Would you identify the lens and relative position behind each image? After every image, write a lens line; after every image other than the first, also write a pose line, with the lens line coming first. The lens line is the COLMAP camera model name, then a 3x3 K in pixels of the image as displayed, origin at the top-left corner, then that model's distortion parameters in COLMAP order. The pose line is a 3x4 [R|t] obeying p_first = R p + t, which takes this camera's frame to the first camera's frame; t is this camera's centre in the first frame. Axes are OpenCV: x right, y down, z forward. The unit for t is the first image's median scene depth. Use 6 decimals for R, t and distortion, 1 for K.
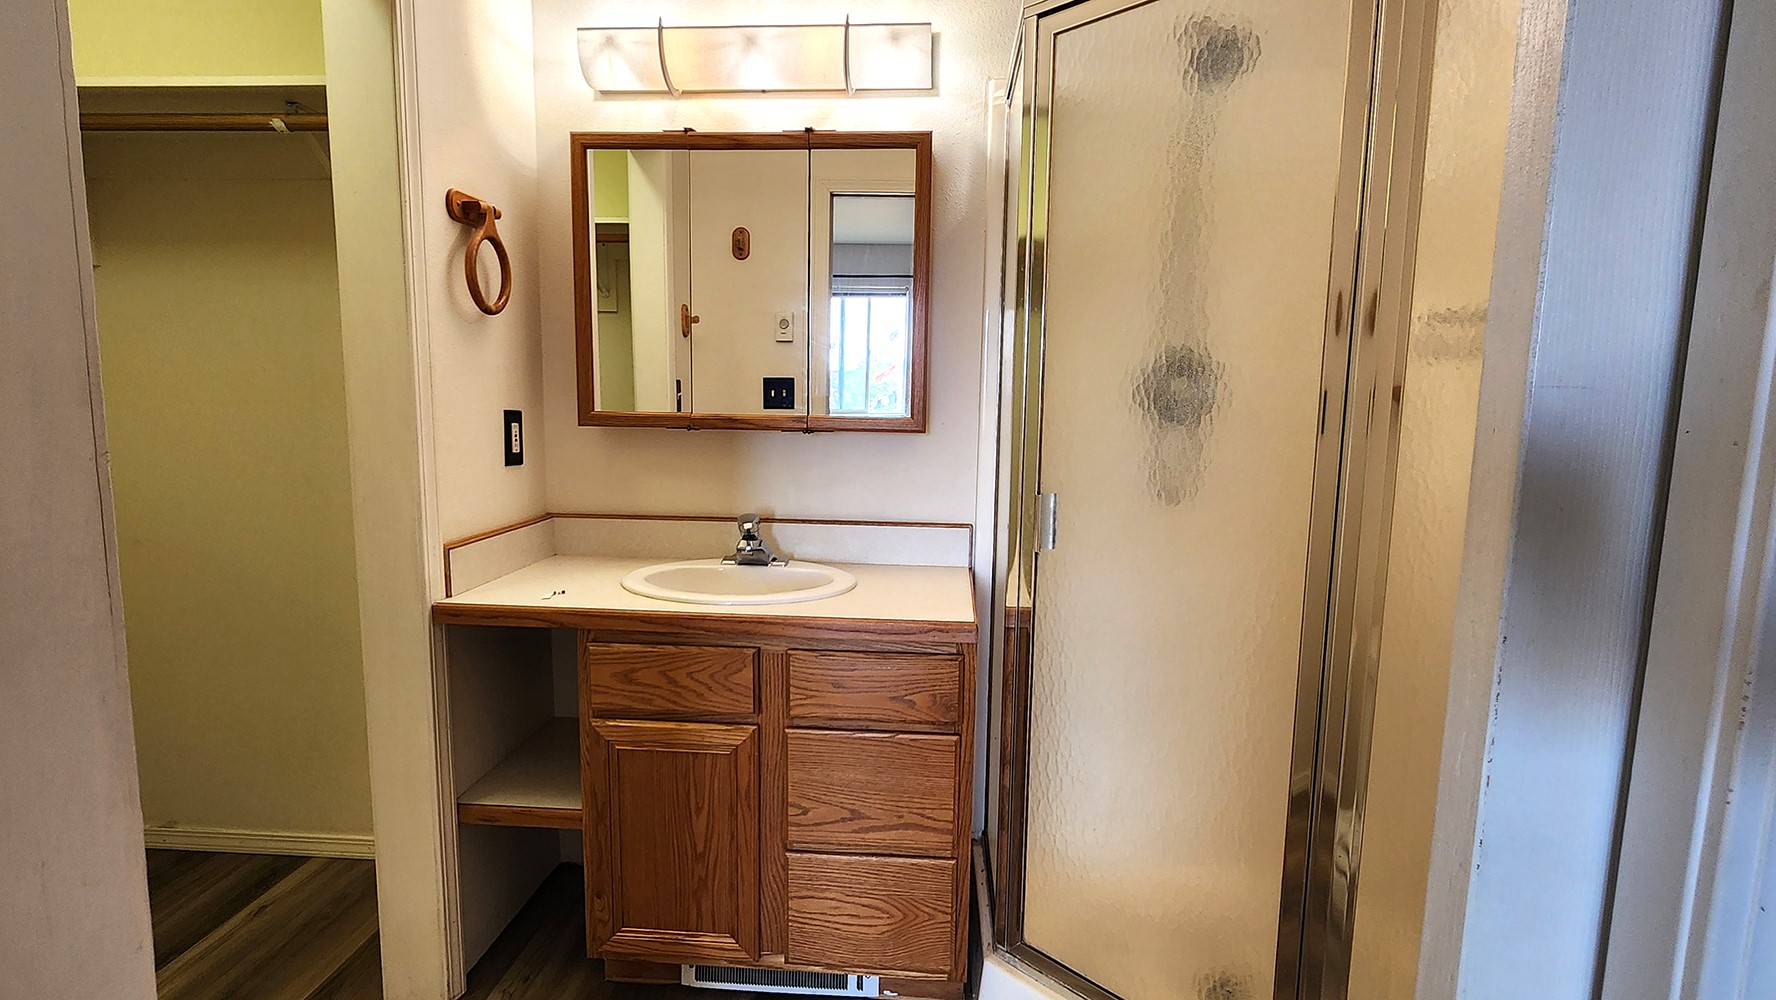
lens RADIAL K [[861.0, 0, 900.6], [0, 861.0, 491.5], [0, 0, 1]] dist [-0.001282, 0.002011]
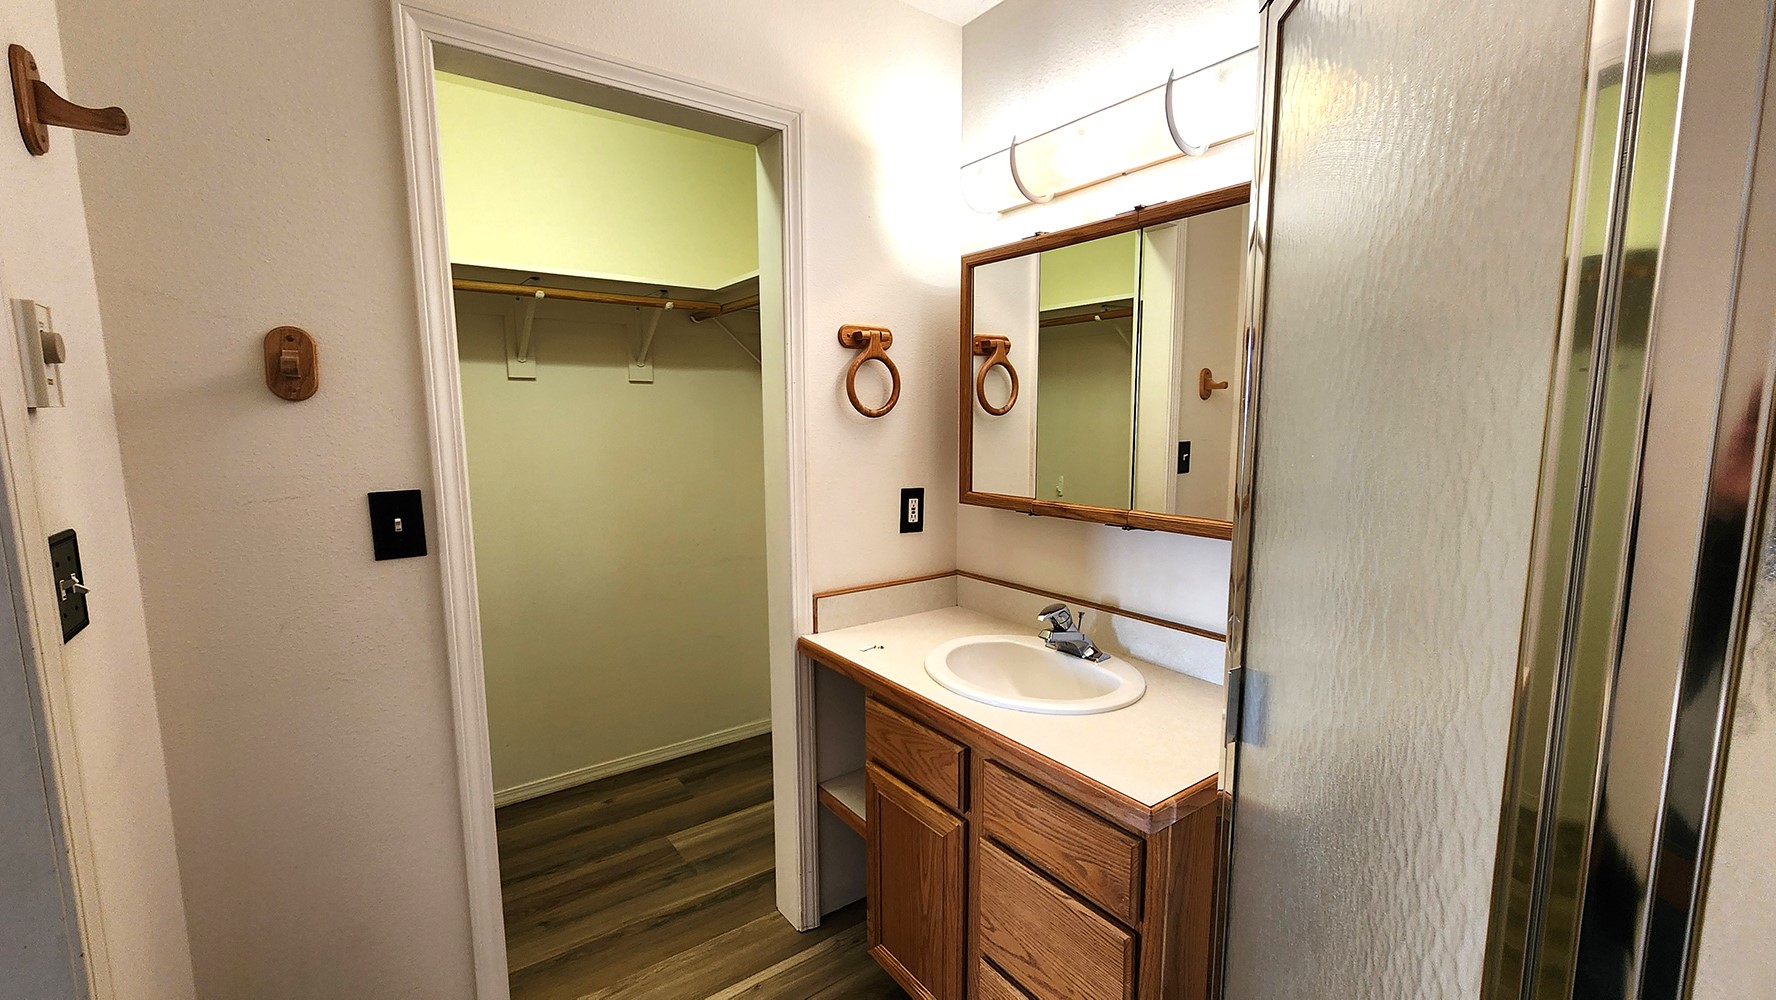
lens RADIAL K [[731.9, 0, 891.4], [0, 731.9, 500.8], [0, 0, 1]] dist [-0.001259, 0.001197]
pose [[0.642256, 0.072213, -0.763081, 0.406566], [-0.076561, 0.996617, 0.029875, -0.126031], [0.762657, 0.039235, 0.645612, 0.349260]]
